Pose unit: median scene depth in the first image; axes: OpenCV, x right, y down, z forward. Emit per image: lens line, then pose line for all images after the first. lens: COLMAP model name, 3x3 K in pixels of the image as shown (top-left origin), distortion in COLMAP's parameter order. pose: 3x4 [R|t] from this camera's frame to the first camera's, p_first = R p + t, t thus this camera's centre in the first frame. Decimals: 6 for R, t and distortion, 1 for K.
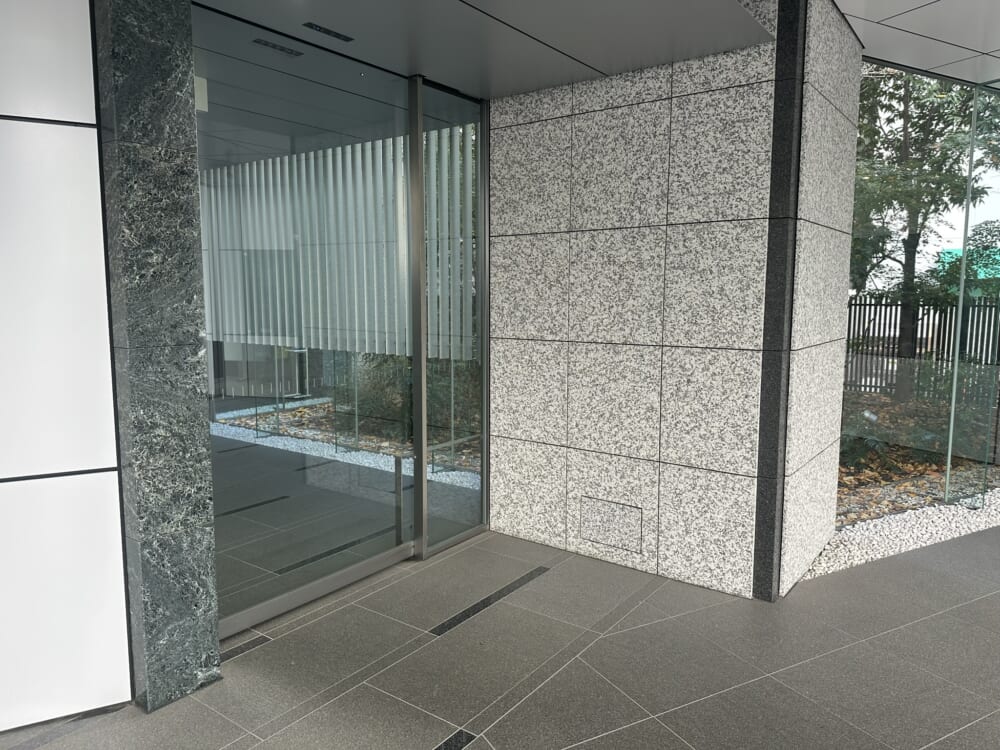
lens RADIAL K [[703.0, 0, 499.5], [0, 703.0, 378.1], [0, 0, 1]] dist [-0.000961, -0.000184]
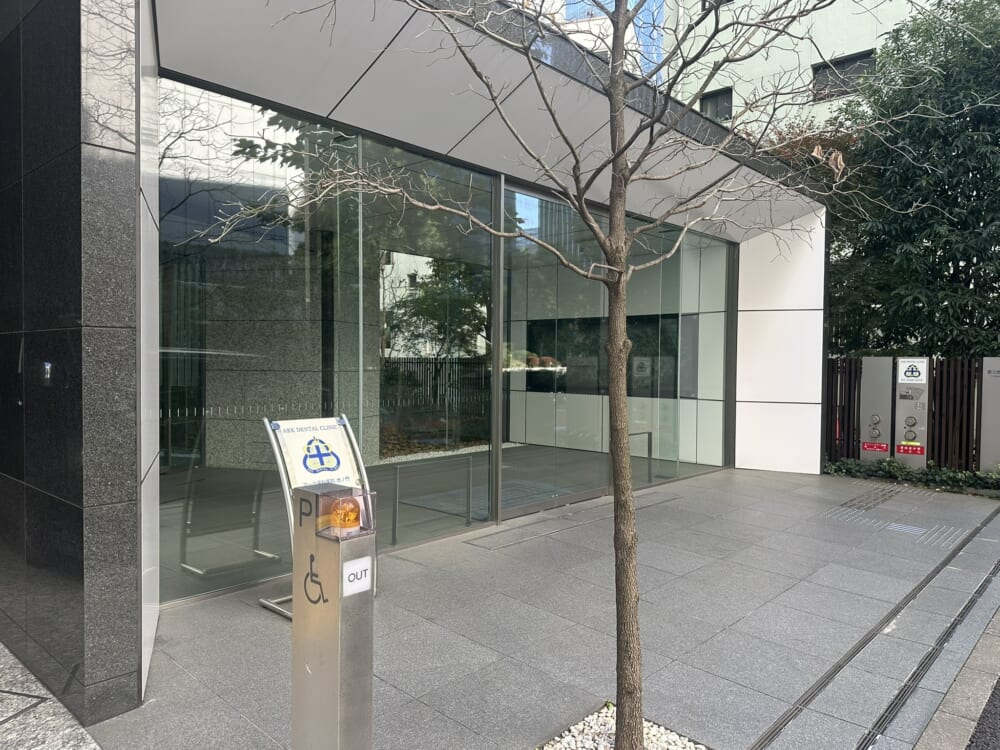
lens RADIAL K [[703.0, 0, 499.7], [0, 703.0, 376.2], [0, 0, 1]] dist [-0.000961, -0.000184]
pose [[0.929995, -0.003199, 0.367558, 0.036077], [0.034302, 0.996354, -0.078119, 0.174145], [-0.365968, 0.085258, 0.926714, -1.390158]]
